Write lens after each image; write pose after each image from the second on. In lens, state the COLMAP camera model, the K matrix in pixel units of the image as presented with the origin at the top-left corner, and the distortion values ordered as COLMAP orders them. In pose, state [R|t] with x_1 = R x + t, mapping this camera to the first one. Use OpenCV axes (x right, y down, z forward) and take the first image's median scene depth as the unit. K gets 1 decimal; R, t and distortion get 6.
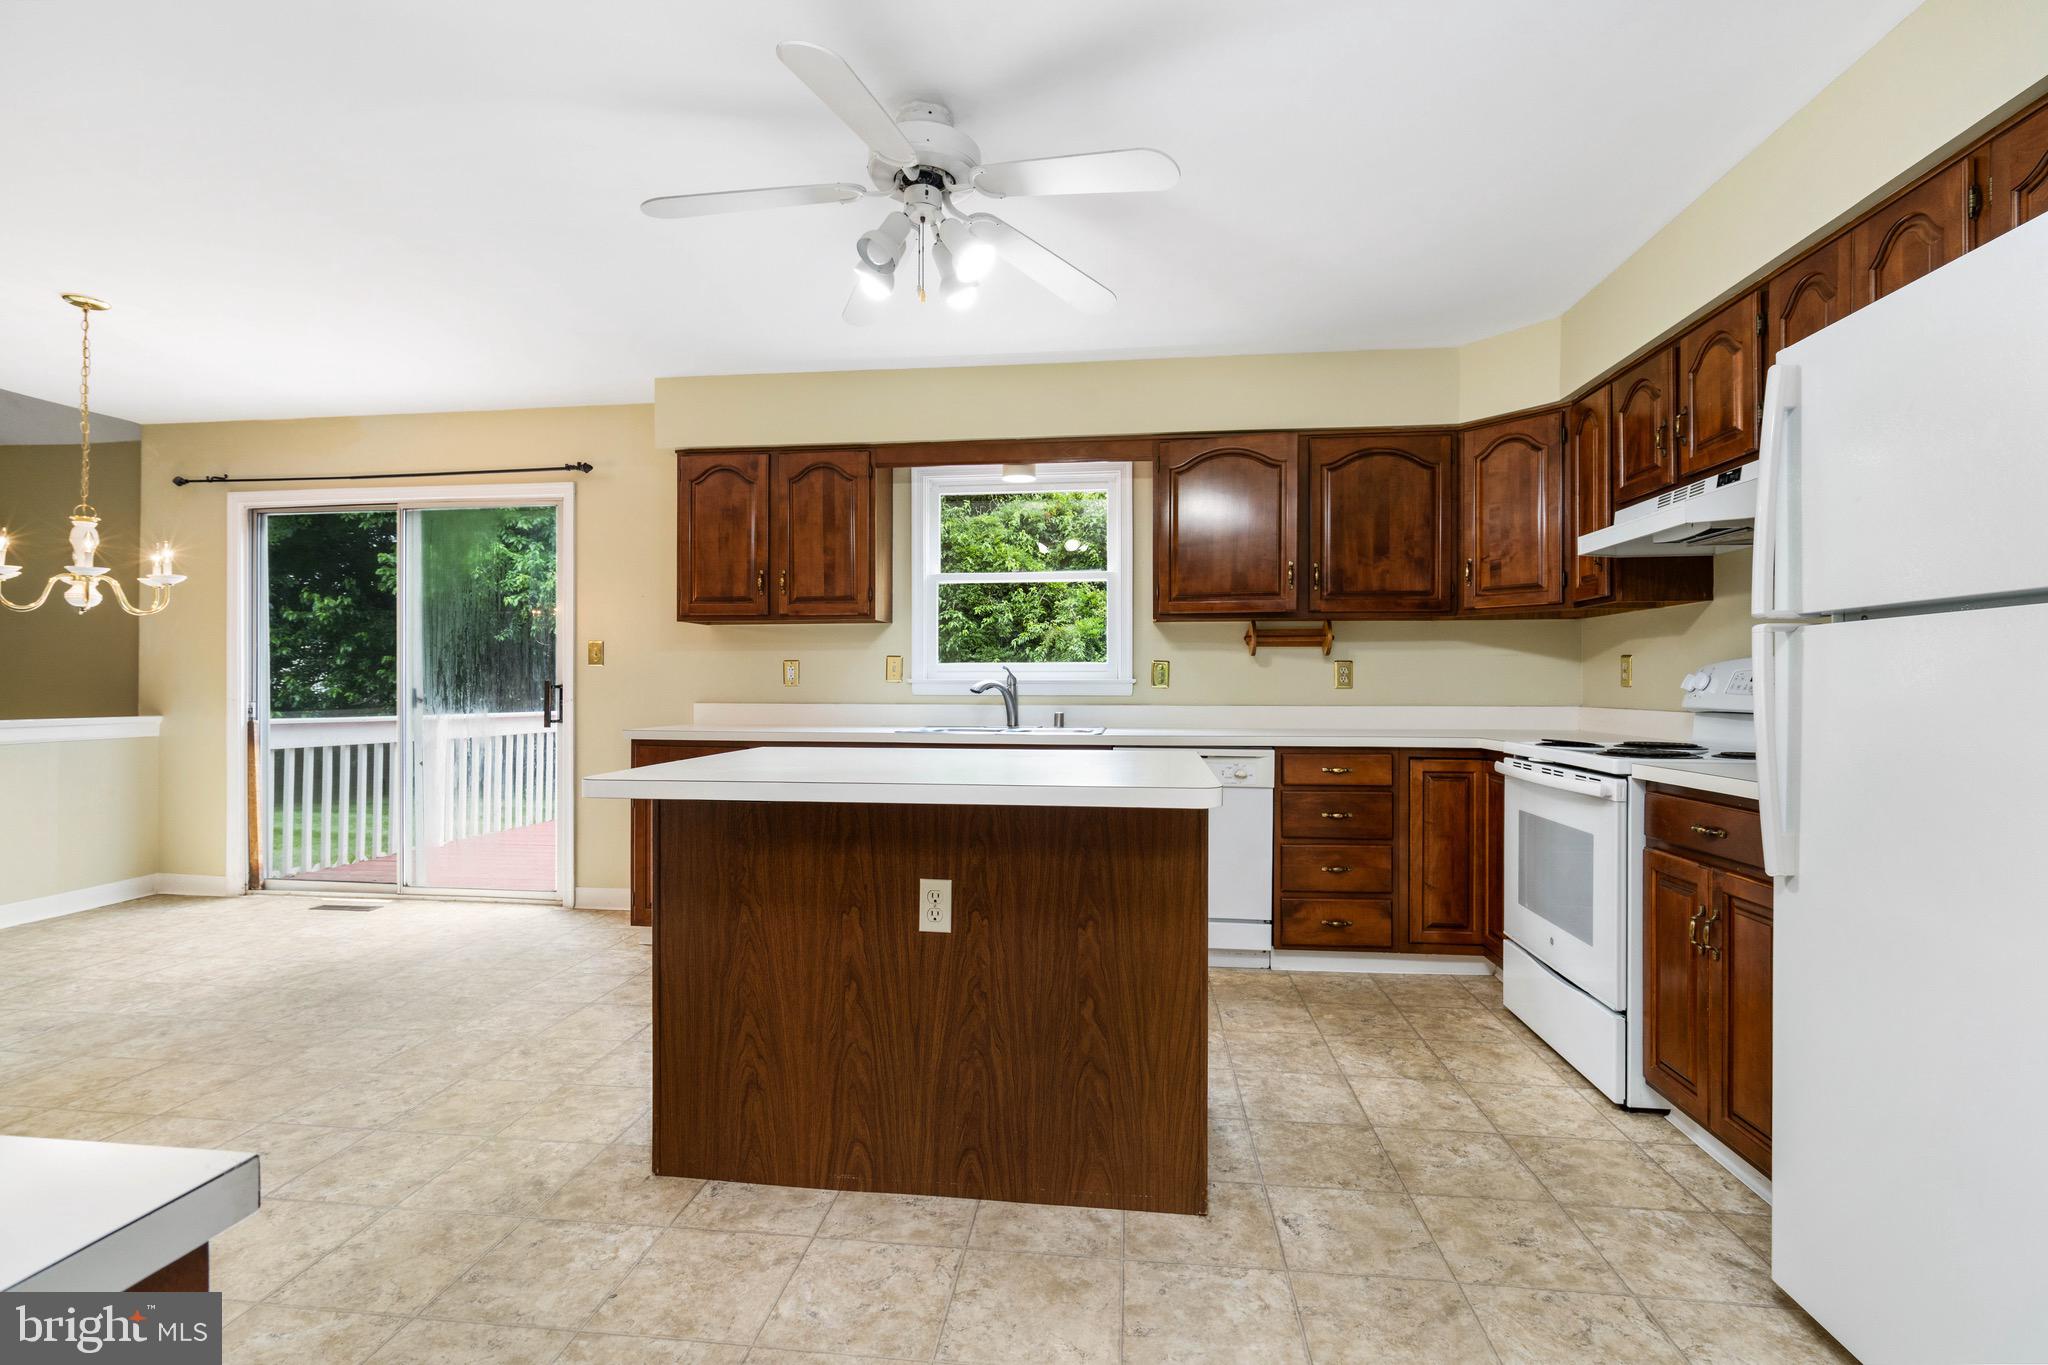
lens RADIAL K [[940.1, 0, 1020.4], [0, 940.1, 681.2], [0, 0, 1]] dist [-0.005132, 0.004066]
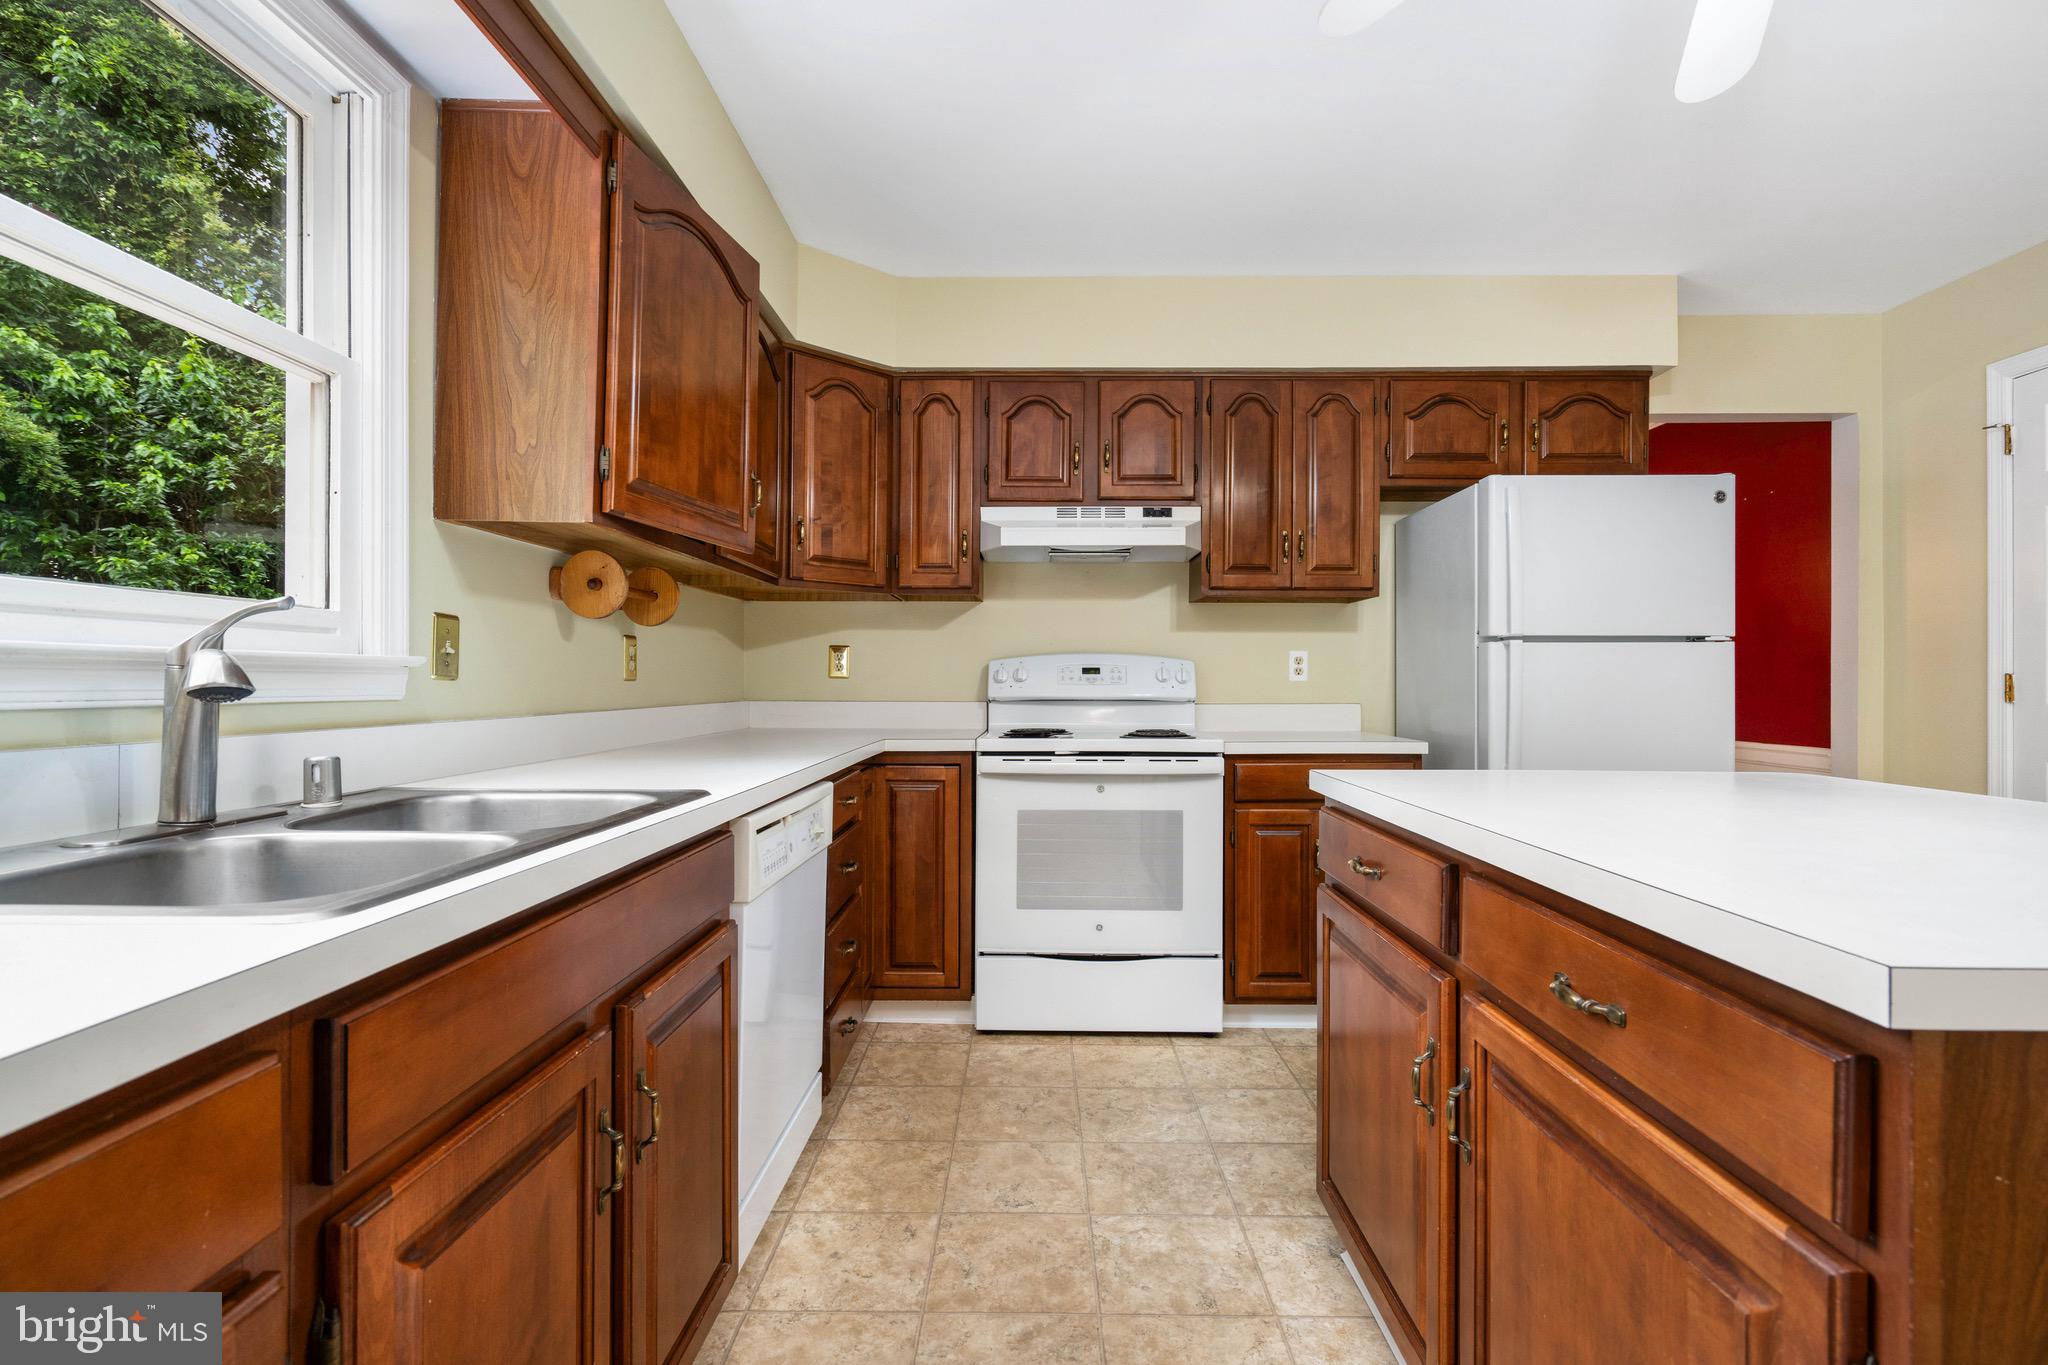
lens RADIAL K [[940.1, 0, 1031.2], [0, 940.1, 699.4], [0, 0, 1]] dist [-0.005132, 0.004066]
pose [[-0.115797, -0.020922, 0.993052, -0.361585], [-0.005221, 0.999777, 0.020455, 0.006948], [-0.993259, -0.002816, -0.115881, 0.991616]]
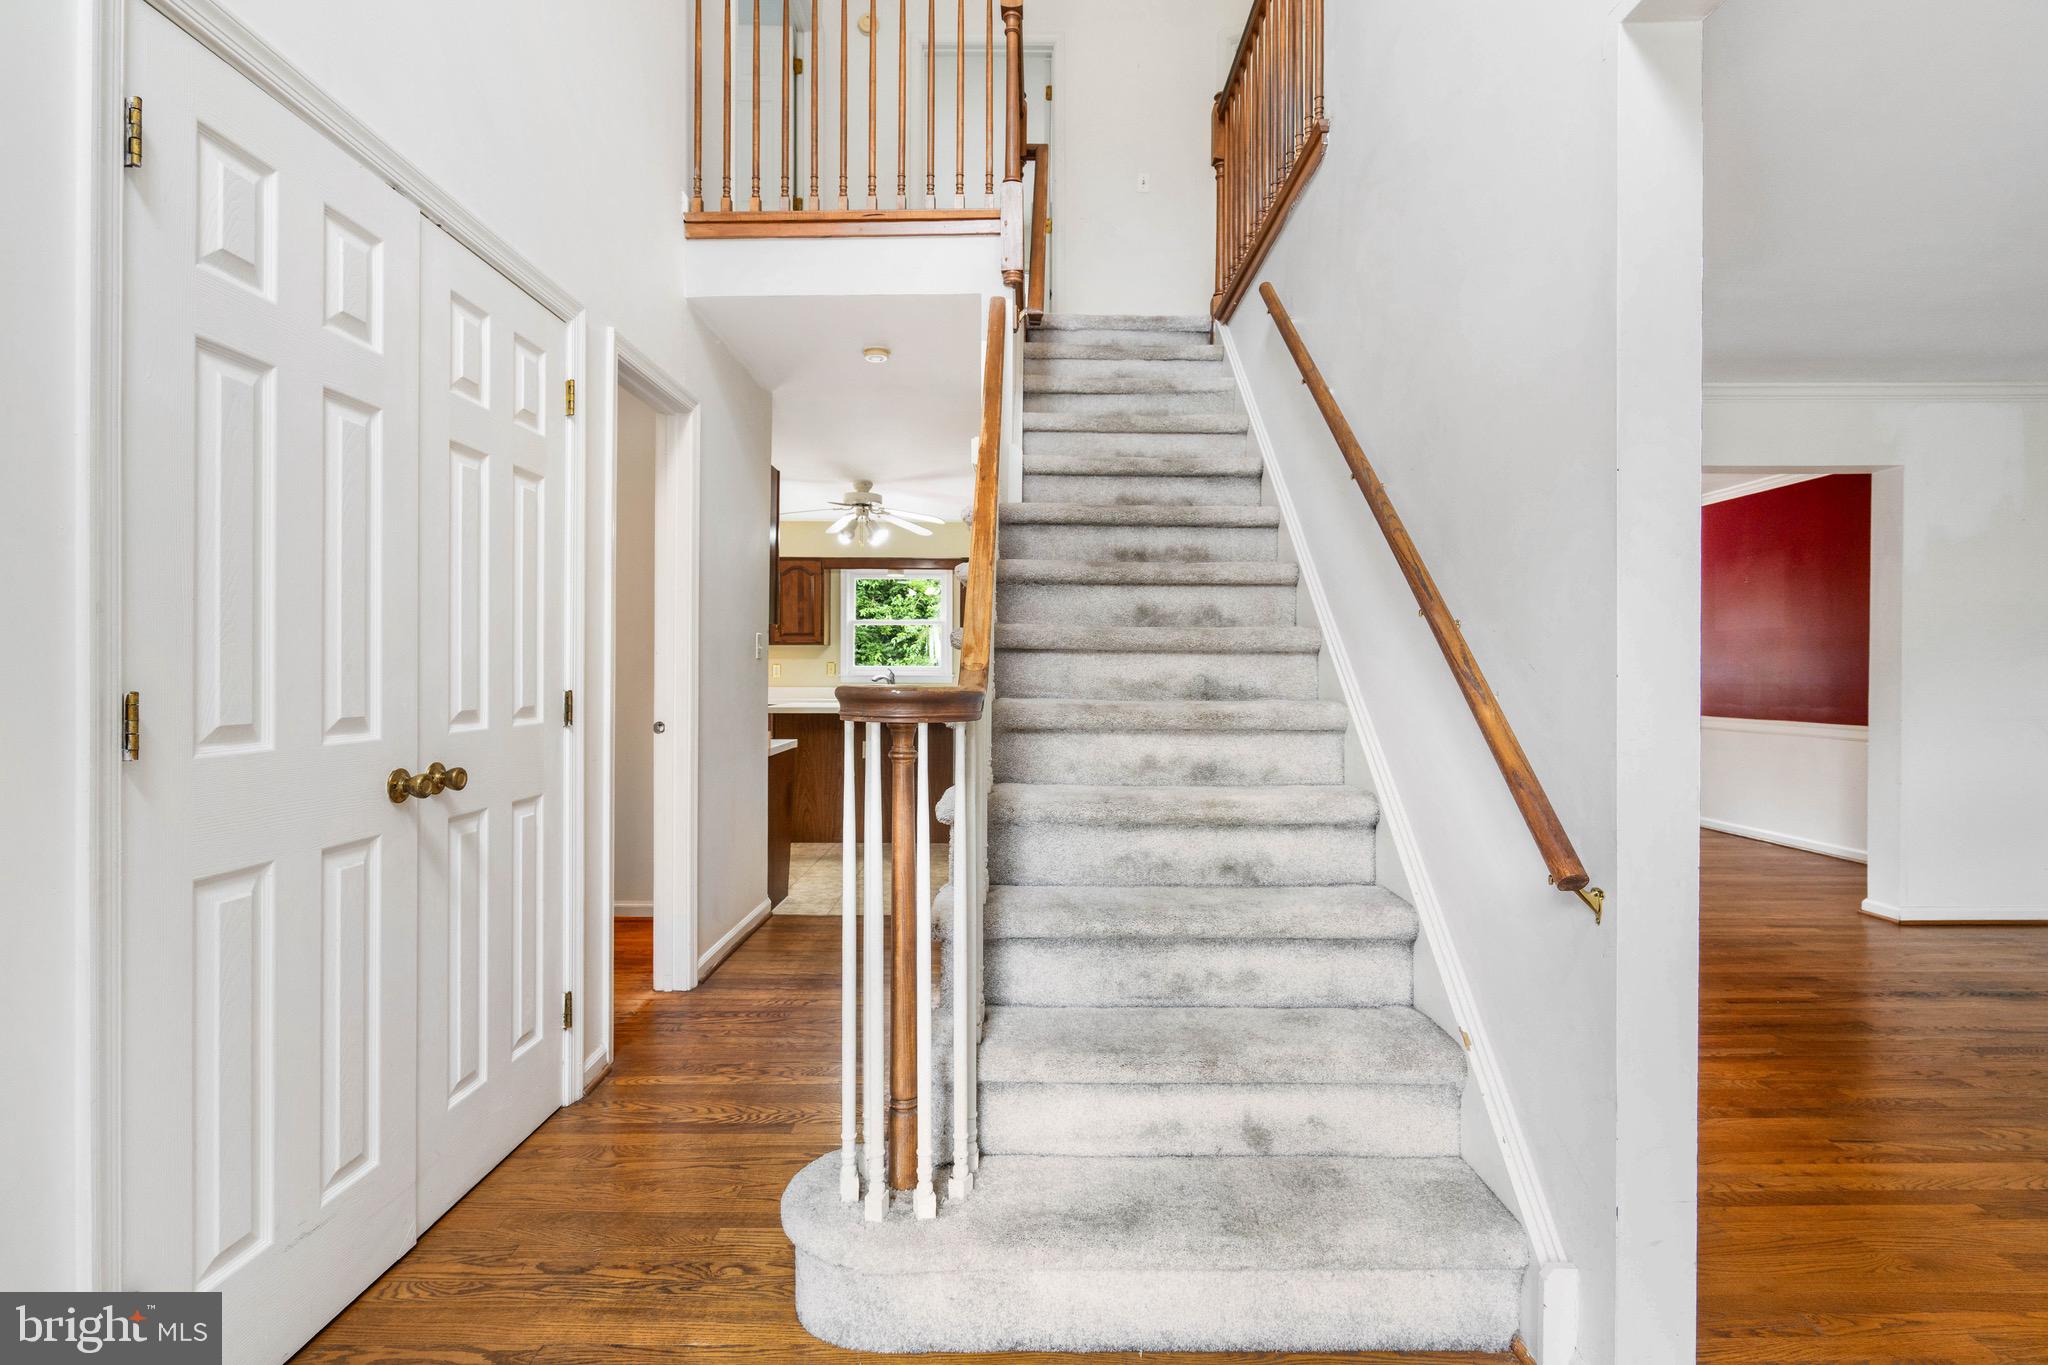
lens RADIAL K [[940.1, 0, 1024.4], [0, 940.1, 677.0], [0, 0, 1]] dist [-0.005132, 0.004066]
pose [[0.991440, 0.001708, 0.130551, 0.014081], [-0.002394, 0.999984, 0.005095, -0.005892], [-0.130540, -0.005363, 0.991429, -1.317816]]
